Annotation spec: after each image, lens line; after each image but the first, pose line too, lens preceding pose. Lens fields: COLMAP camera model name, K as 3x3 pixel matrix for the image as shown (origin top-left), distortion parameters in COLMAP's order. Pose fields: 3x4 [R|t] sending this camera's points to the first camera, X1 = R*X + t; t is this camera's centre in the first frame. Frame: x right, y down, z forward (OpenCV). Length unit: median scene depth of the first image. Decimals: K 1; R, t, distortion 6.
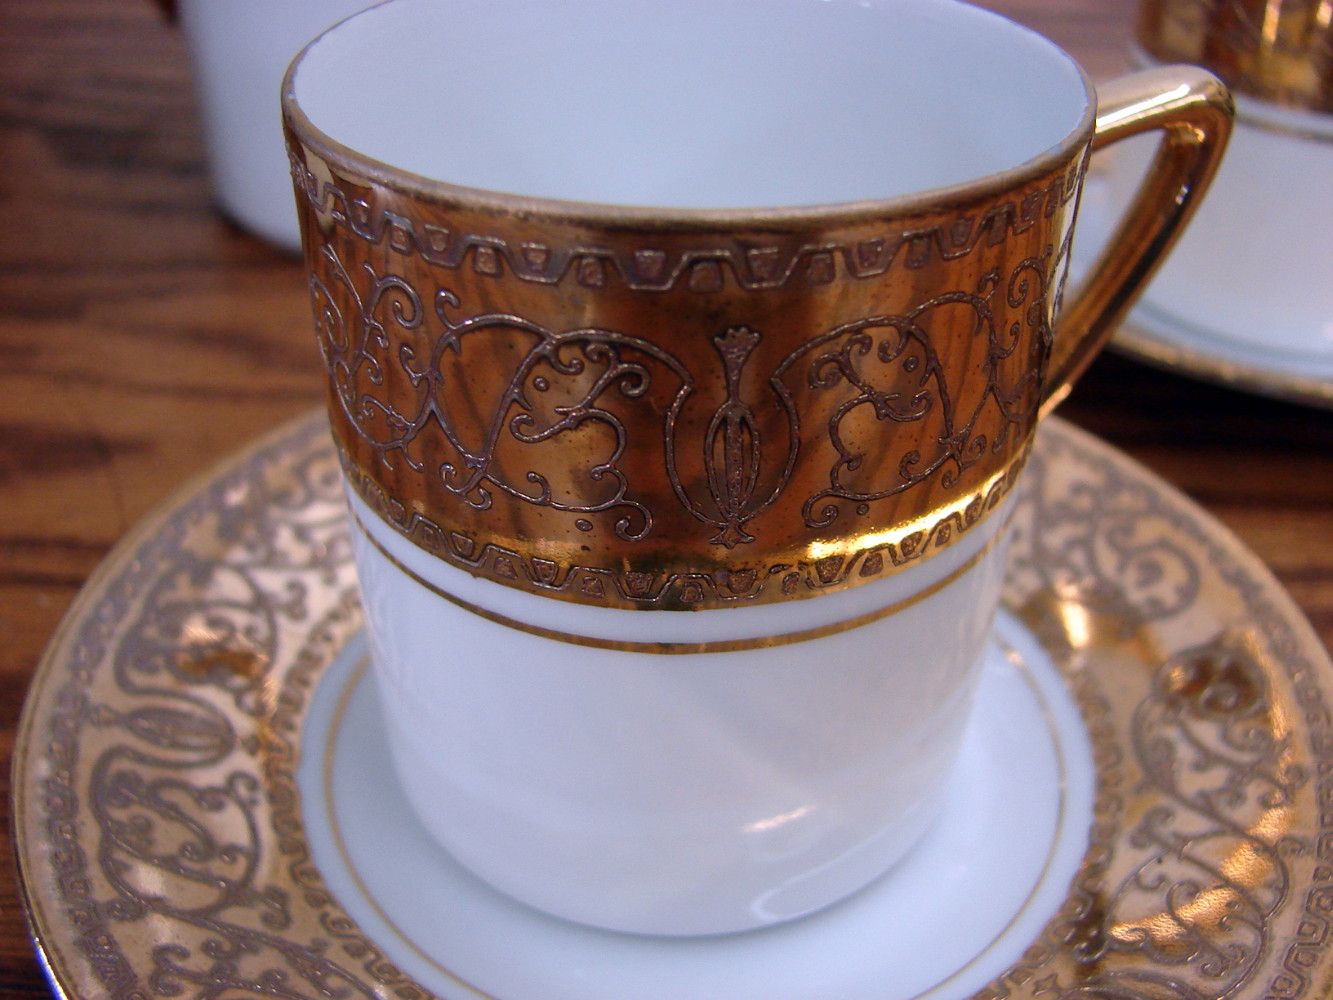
lens RADIAL K [[1548.4, 0, 666.5], [0, 1548.4, 503.7], [0, 0, 1]] dist [-0.137211, 0.000000]
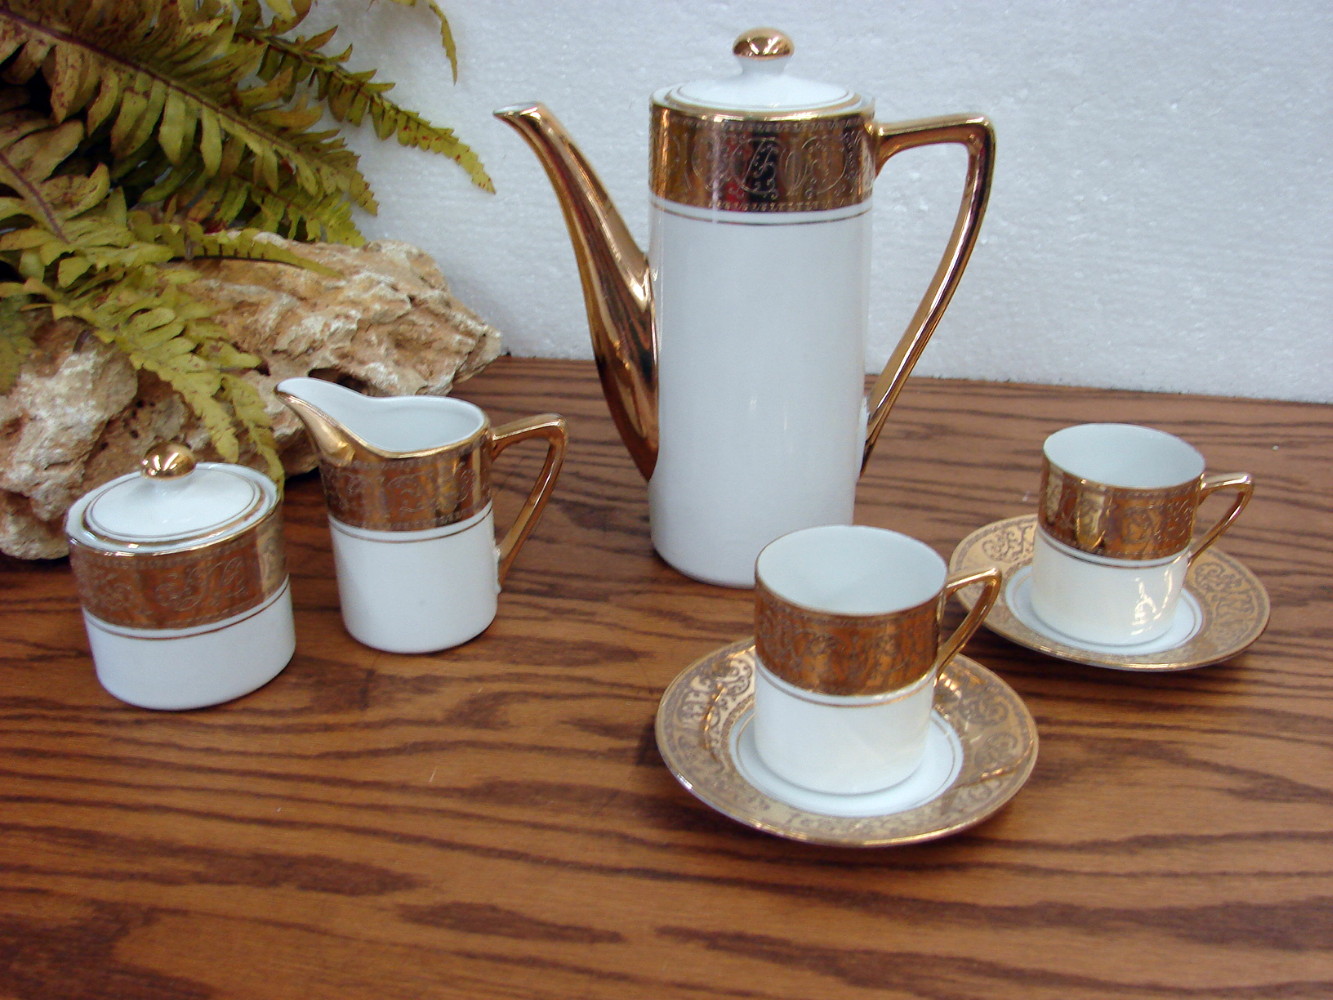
lens RADIAL K [[1548.4, 0, 664.7], [0, 1548.4, 502.0], [0, 0, 1]] dist [-0.137211, 0.000000]
pose [[0.991110, 0.047115, -0.124420, 0.018983], [-0.065813, 0.986380, -0.150744, 0.140256], [0.115623, 0.157592, 0.980712, -2.255576]]
